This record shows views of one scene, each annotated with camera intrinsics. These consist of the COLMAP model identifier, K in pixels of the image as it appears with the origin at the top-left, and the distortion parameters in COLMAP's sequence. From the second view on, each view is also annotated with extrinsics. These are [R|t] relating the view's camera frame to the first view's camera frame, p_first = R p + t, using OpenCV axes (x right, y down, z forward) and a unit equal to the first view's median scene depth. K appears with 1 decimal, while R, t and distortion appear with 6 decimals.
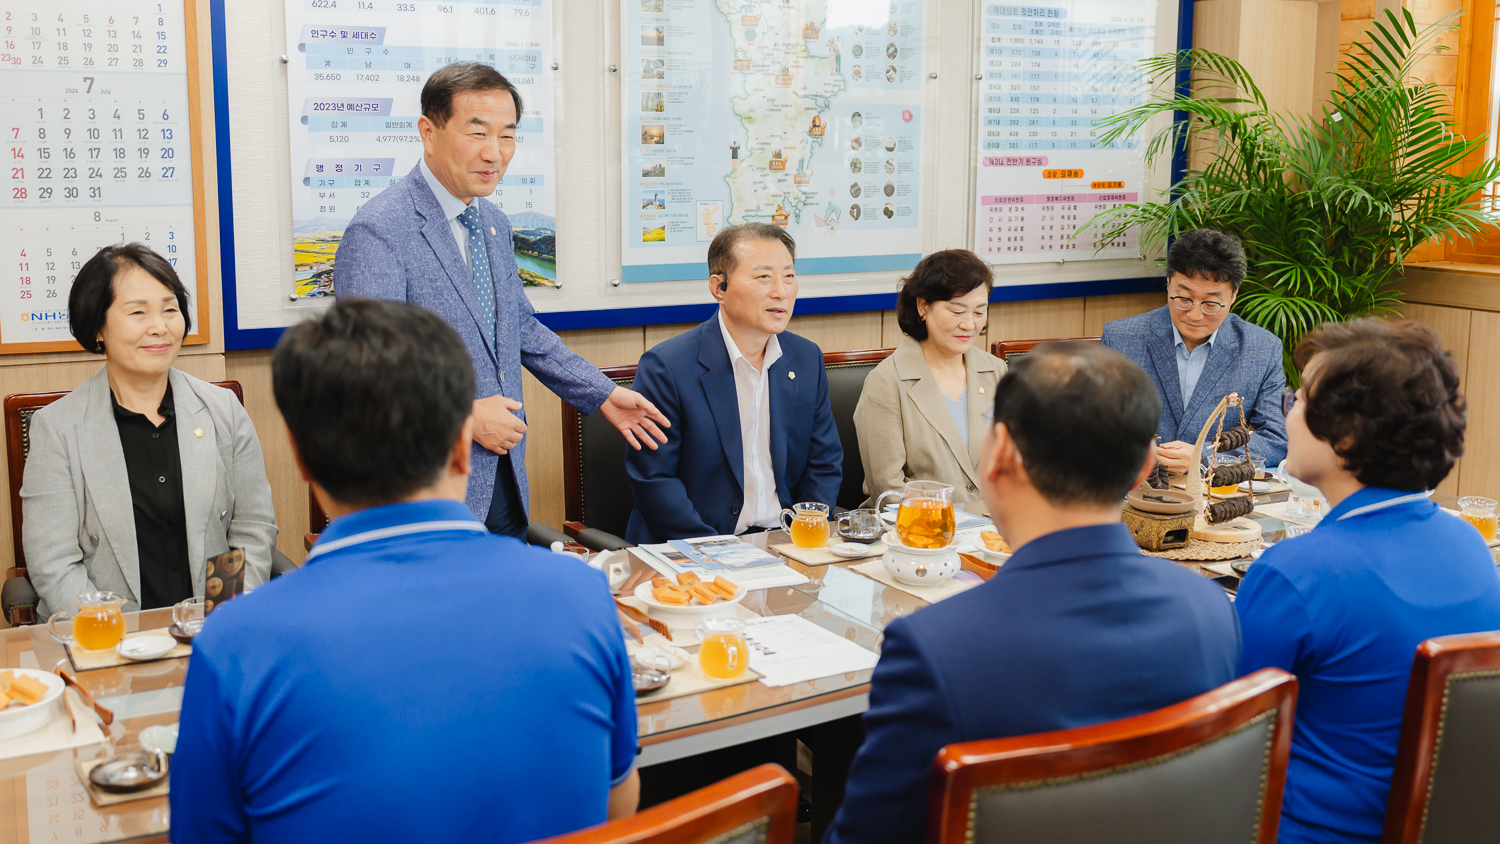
lens RADIAL K [[1659.3, 0, 781.2], [0, 1659.3, 390.6], [0, 0, 1]] dist [0.014835, 0.001682]
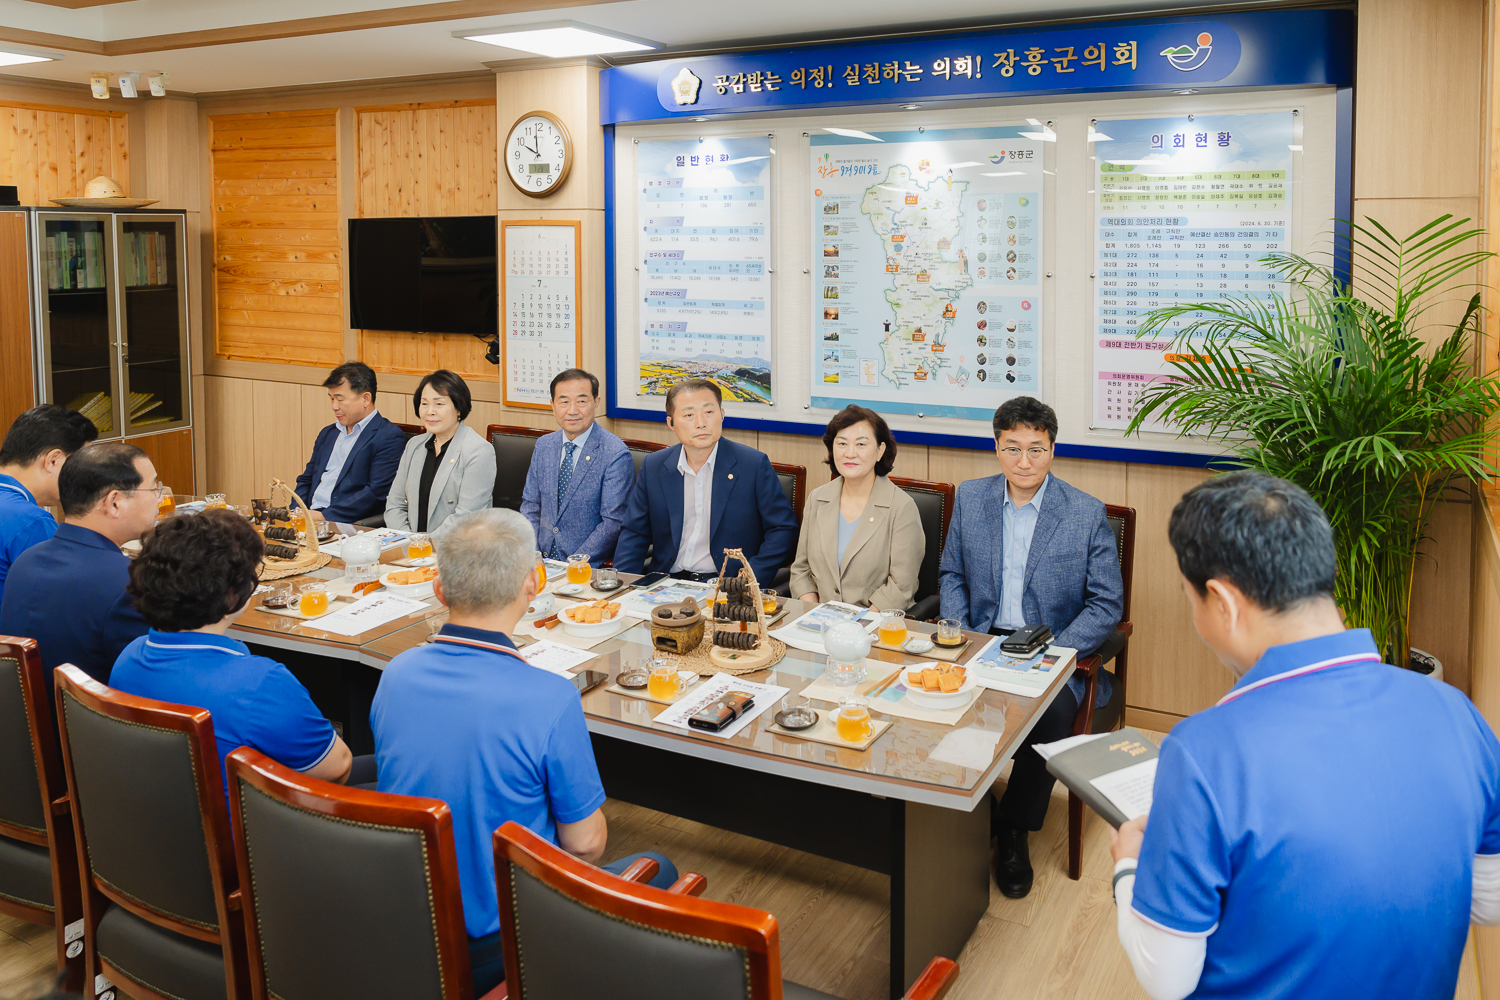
lens RADIAL K [[1092.4, 0, 853.6], [0, 1092.4, 303.9], [0, 0, 1]] dist [-0.007143, 0.003338]
pose [[0.560496, 0.039009, -0.827238, 0.761116], [-0.131626, 0.990389, -0.042480, -0.121231], [0.817630, 0.132696, 0.560243, 0.443373]]
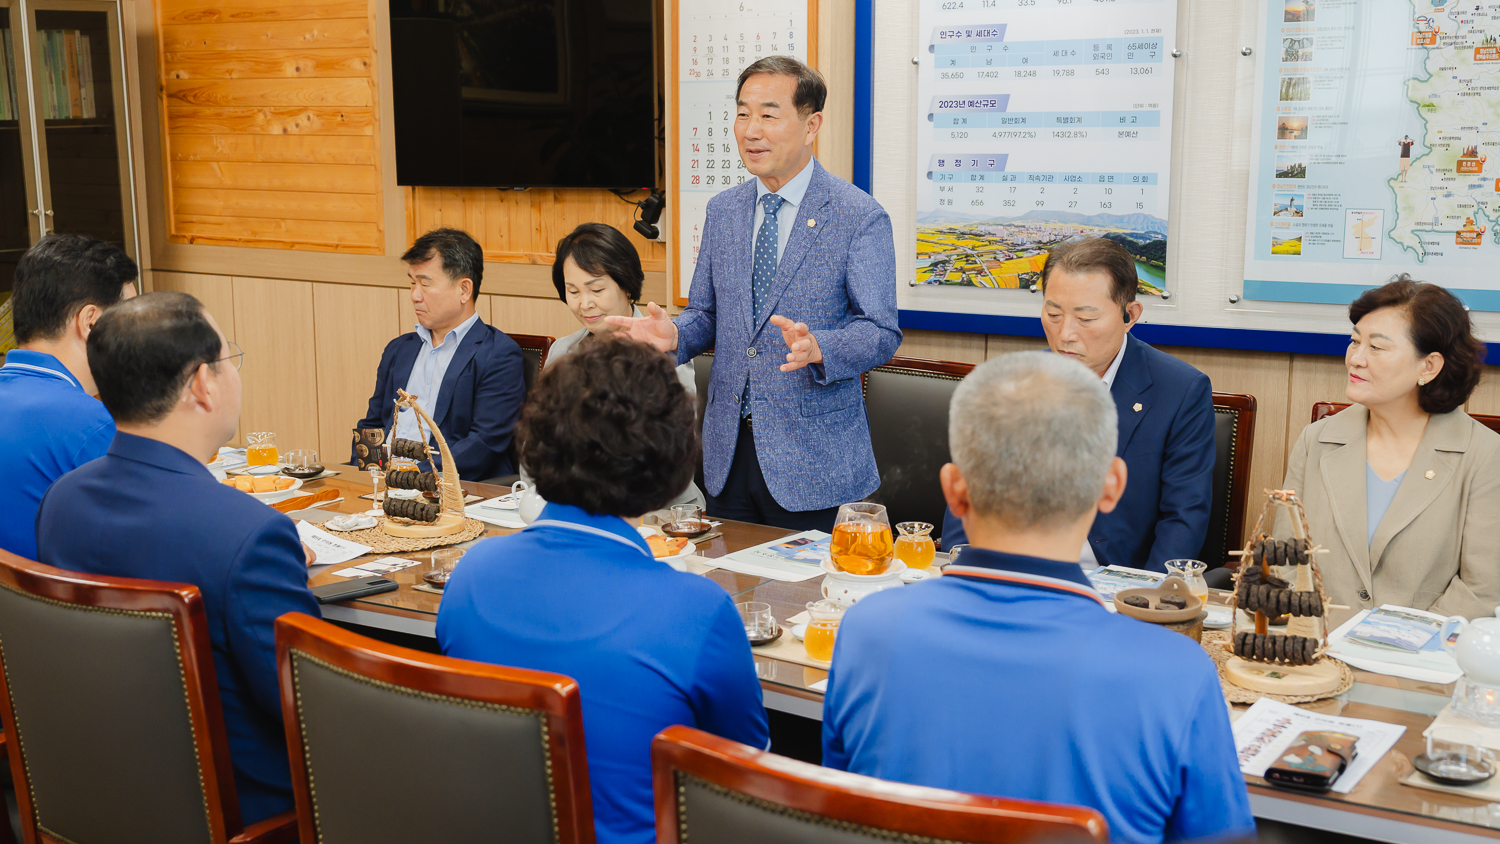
lens RADIAL K [[1843.0, 0, 703.7], [0, 1843.0, 516.6], [0, 0, 1]] dist [0.000780, 0.032046]
pose [[0.416740, 0.179931, -0.891040, 0.665907], [-0.134190, 0.981652, 0.135468, -0.045749], [0.899067, 0.063114, 0.433239, 0.327902]]
